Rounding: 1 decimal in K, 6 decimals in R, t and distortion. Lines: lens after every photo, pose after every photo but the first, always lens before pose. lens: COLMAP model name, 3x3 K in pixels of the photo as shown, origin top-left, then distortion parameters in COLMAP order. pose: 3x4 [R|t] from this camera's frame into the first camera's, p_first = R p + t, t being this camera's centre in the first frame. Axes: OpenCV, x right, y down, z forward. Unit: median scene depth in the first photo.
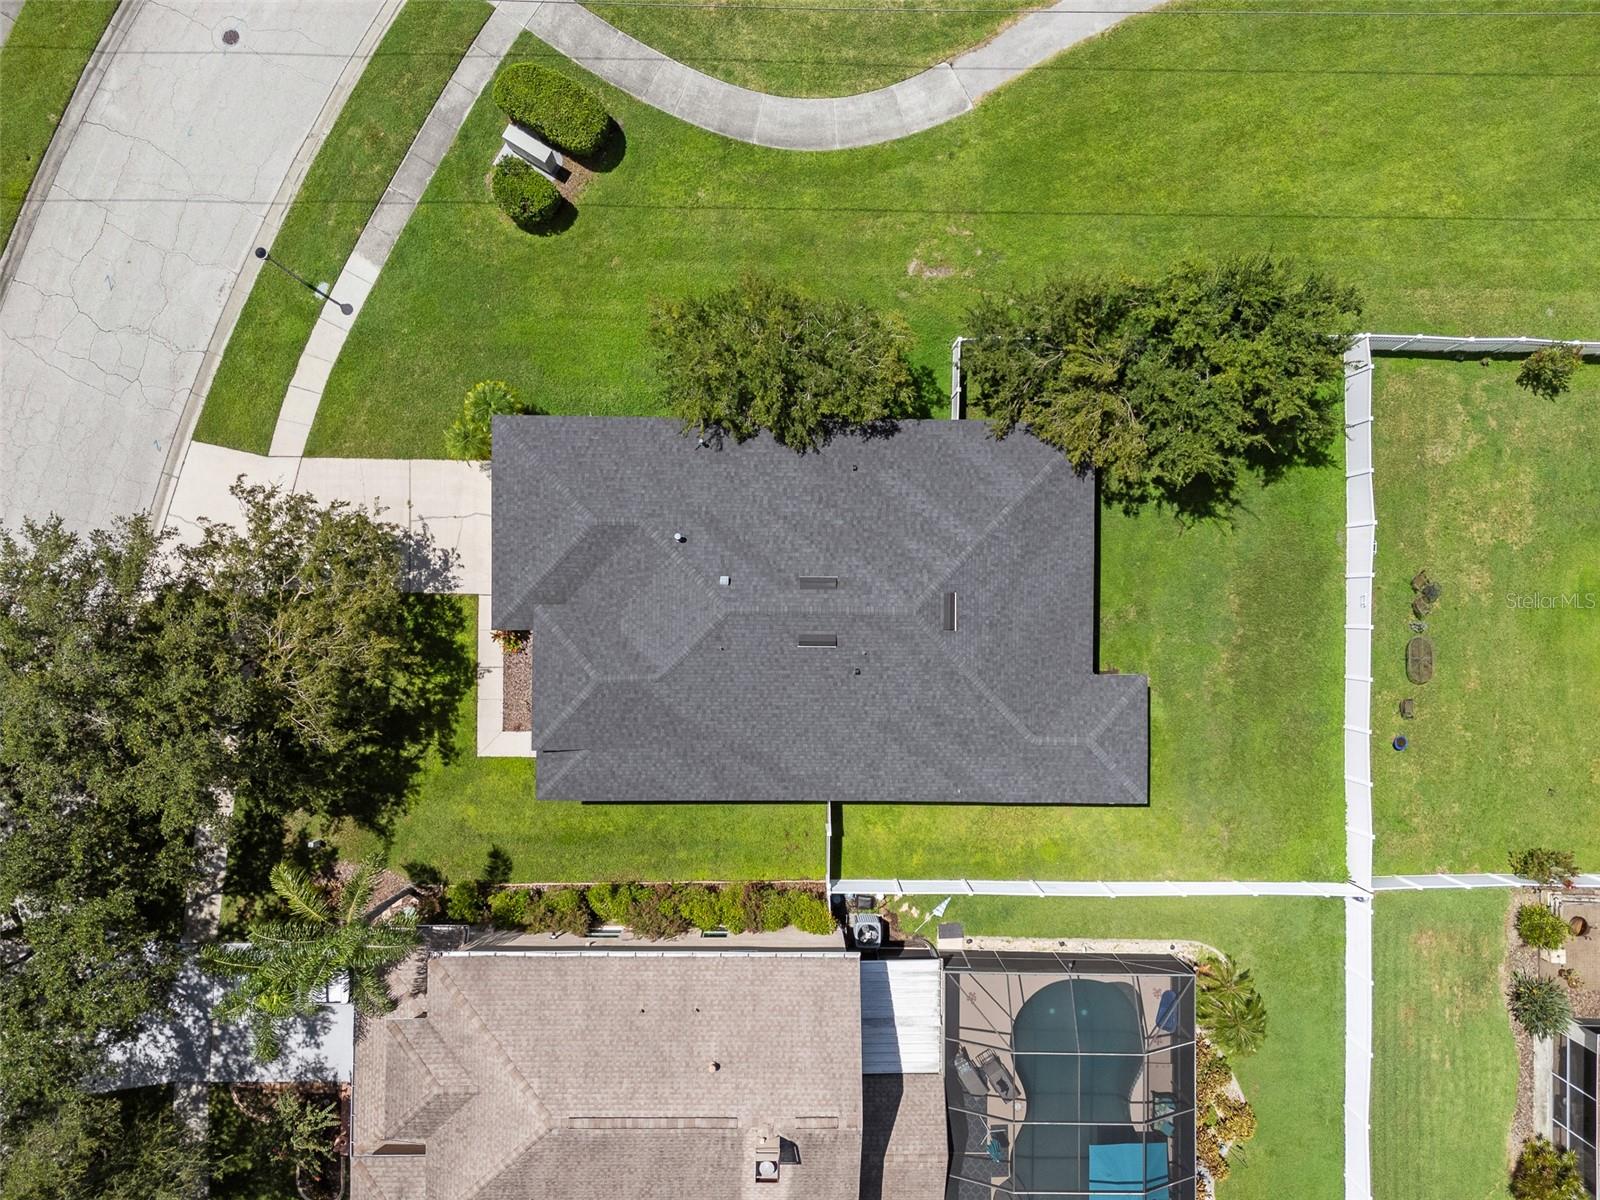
lens RADIAL K [[1216.5, 0, 824.6], [0, 1216.5, 600.2], [0, 0, 1]] dist [0.006754, 0.001536]
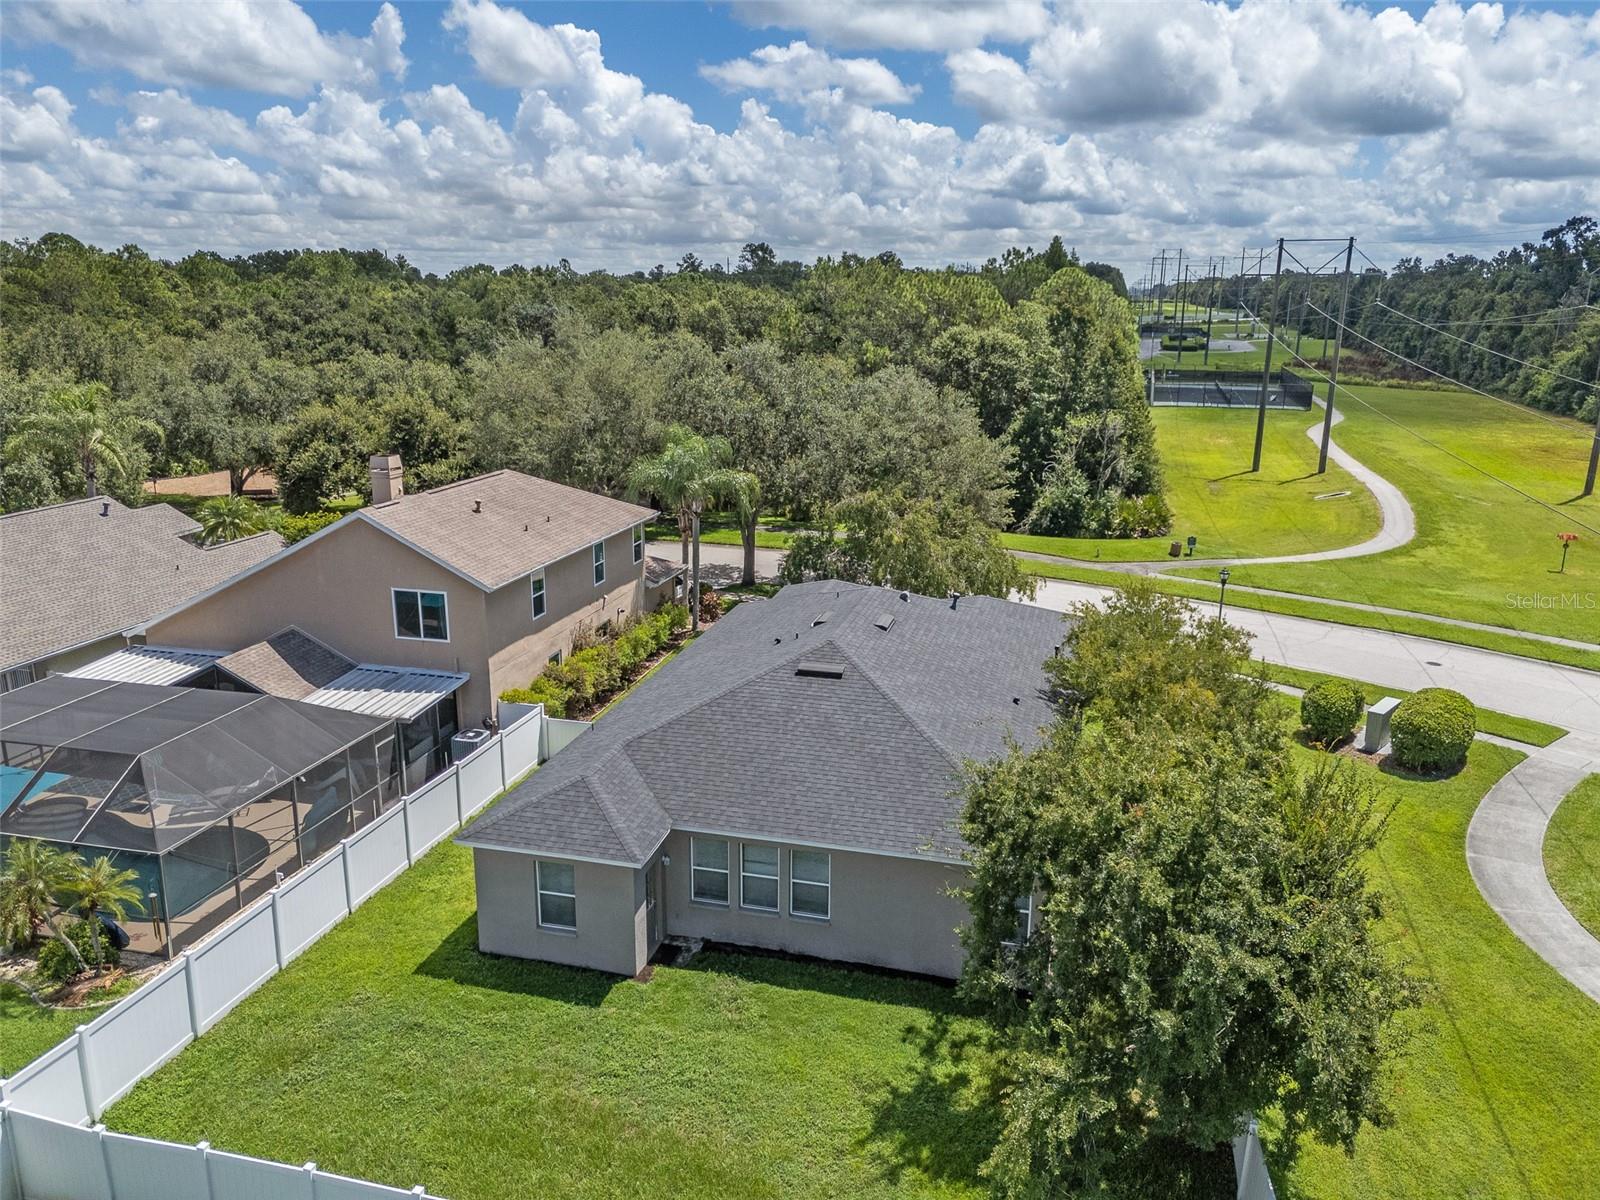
lens RADIAL K [[1187.1, 0, 807.2], [0, 1187.1, 596.6], [0, 0, 1]] dist [0.057456, -0.049343]
pose [[-0.244134, 0.220450, -0.944352, 0.740749], [-0.969470, -0.078536, 0.232294, -0.138863], [-0.022956, 0.972231, 0.232893, 0.680493]]
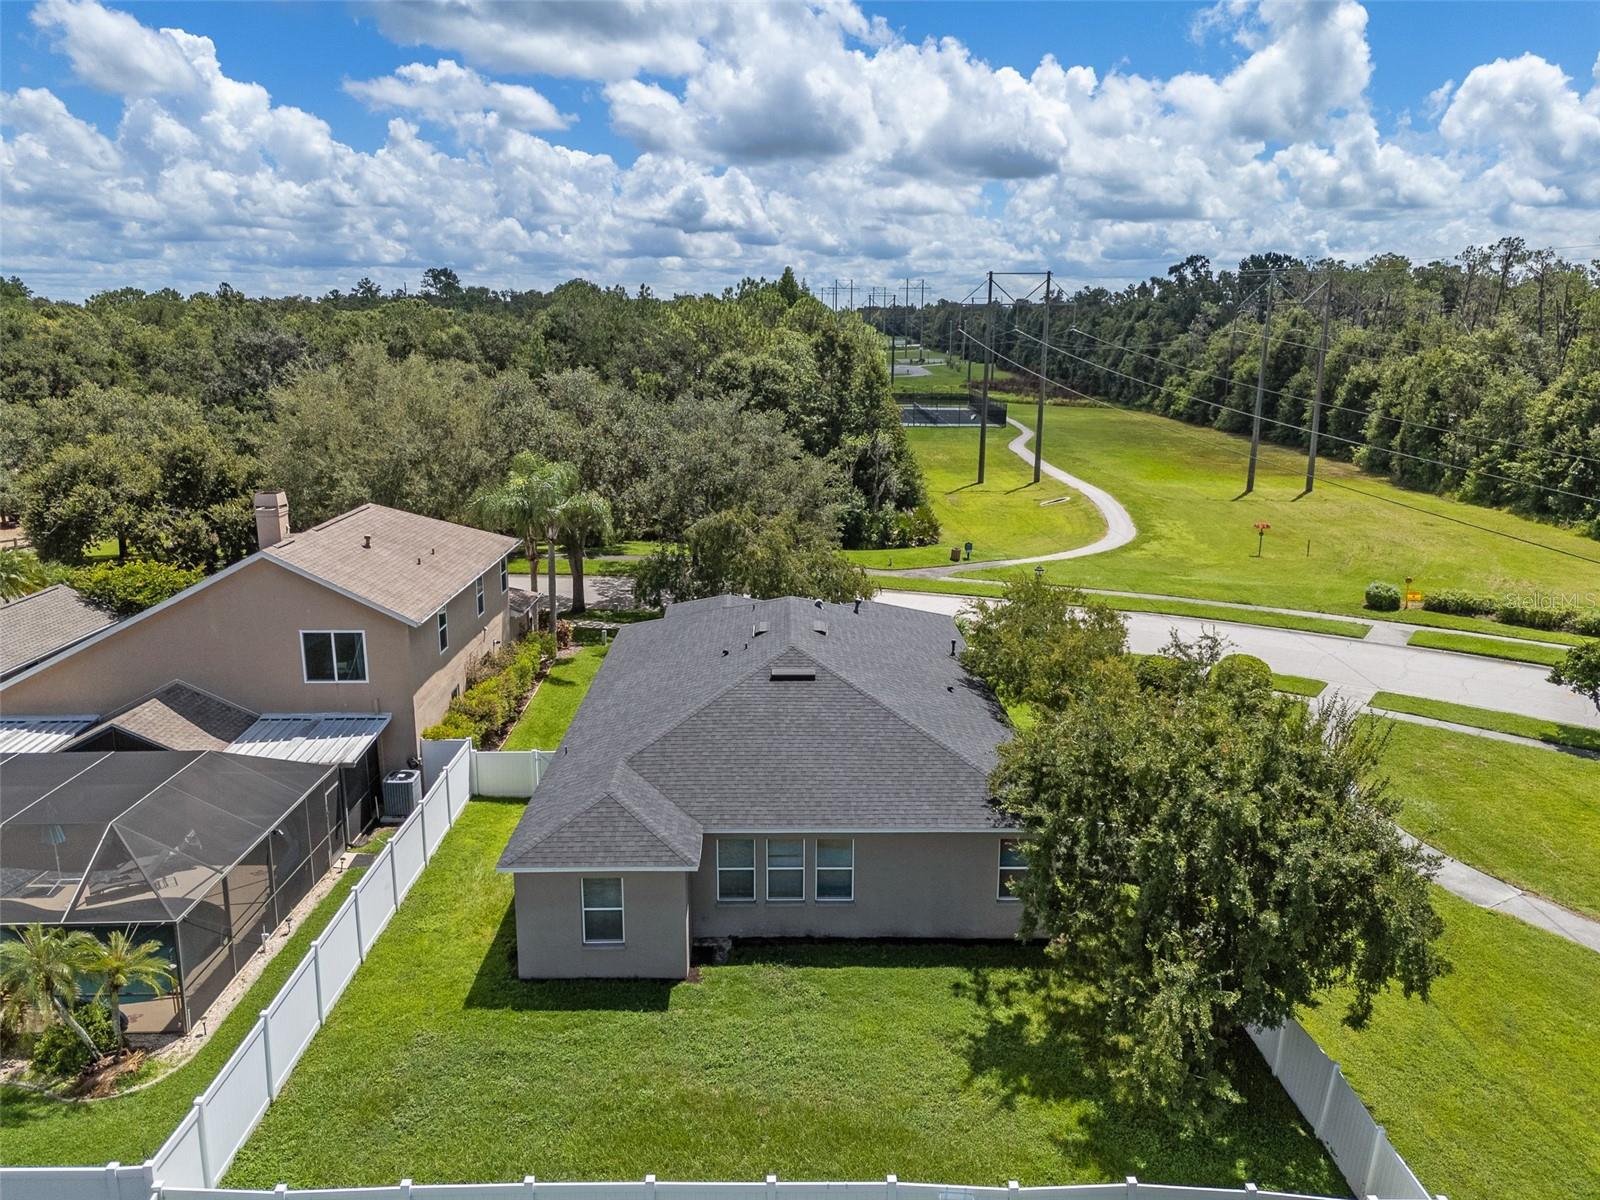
lens RADIAL K [[1187.1, 0, 807.2], [0, 1187.1, 596.6], [0, 0, 1]] dist [0.057456, -0.049343]
pose [[0.025971, 0.207394, -0.977913, 0.804681], [-0.999542, -0.009843, -0.028633, 0.024668], [-0.015564, 0.978208, 0.207044, 0.683716]]
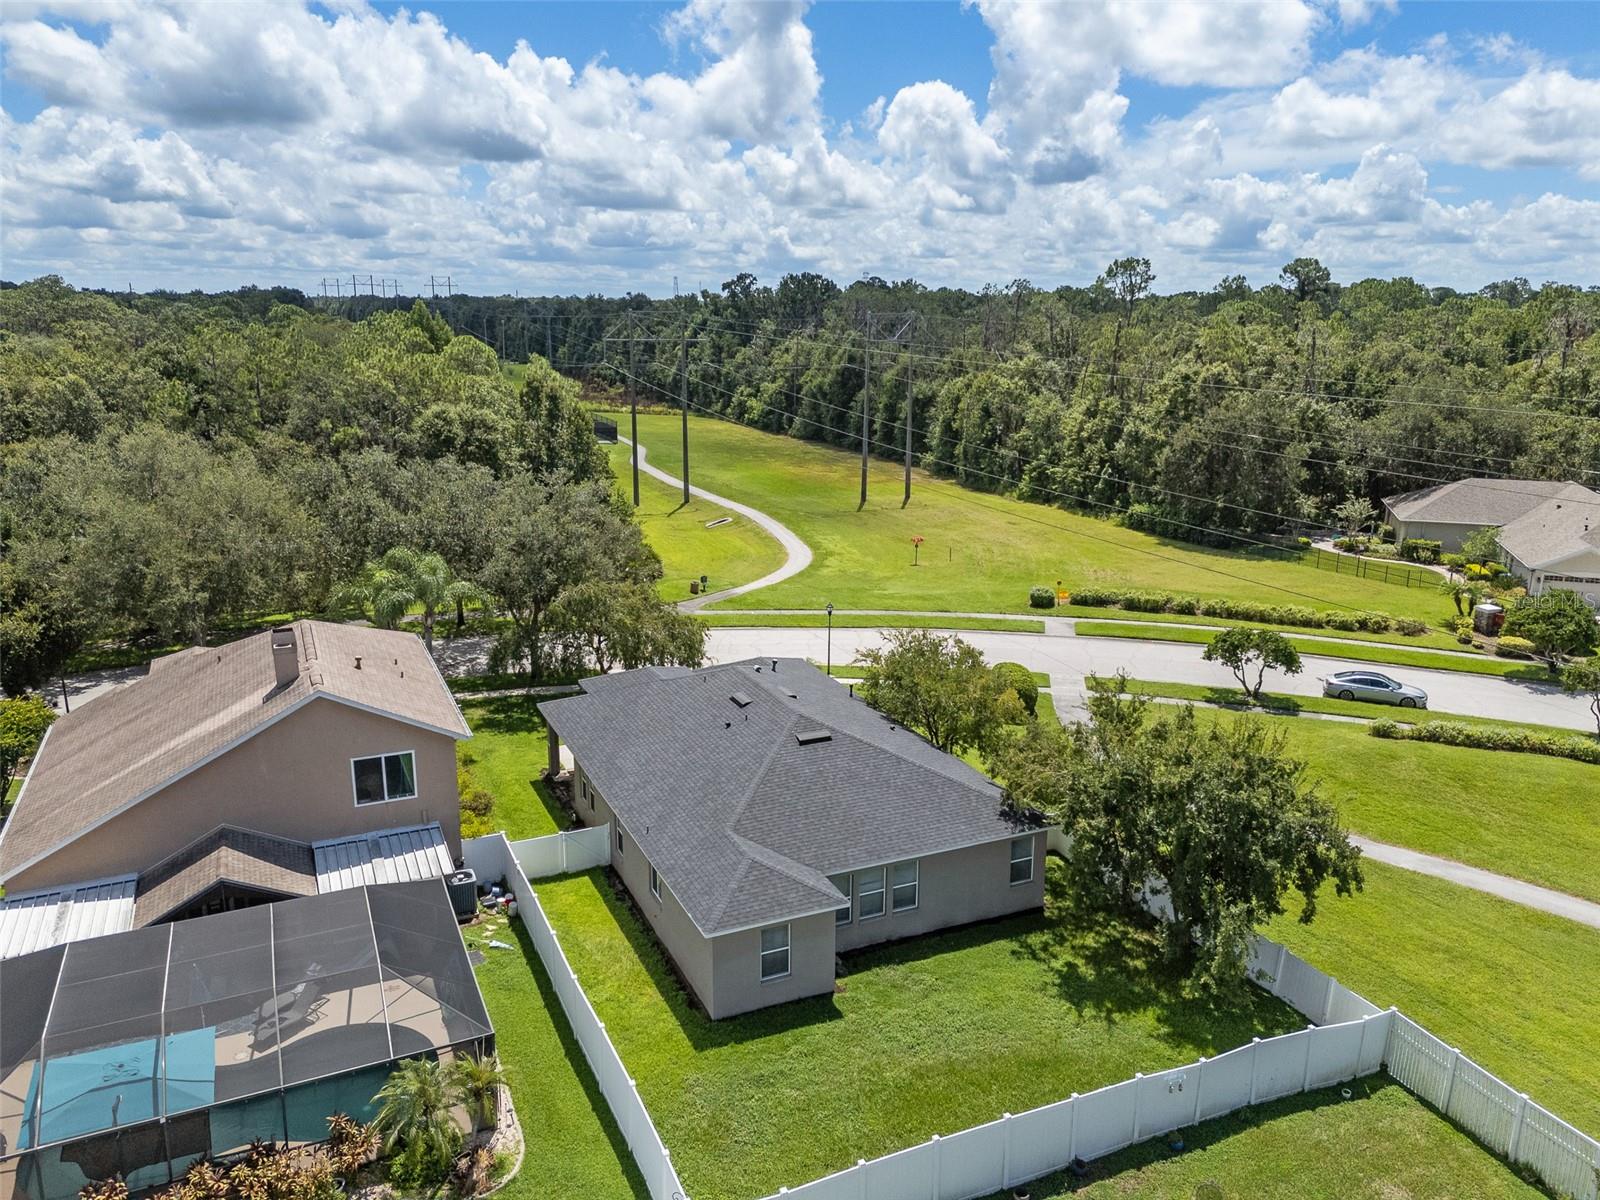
lens RADIAL K [[1172.2, 0, 801.8], [0, 1172.2, 628.1], [0, 0, 1]] dist [0.089179, -0.073940]
pose [[0.422681, 0.222029, -0.878660, 0.870639], [-0.906235, 0.093996, -0.412194, 0.389283], [-0.008929, 0.970499, 0.240940, 0.581091]]
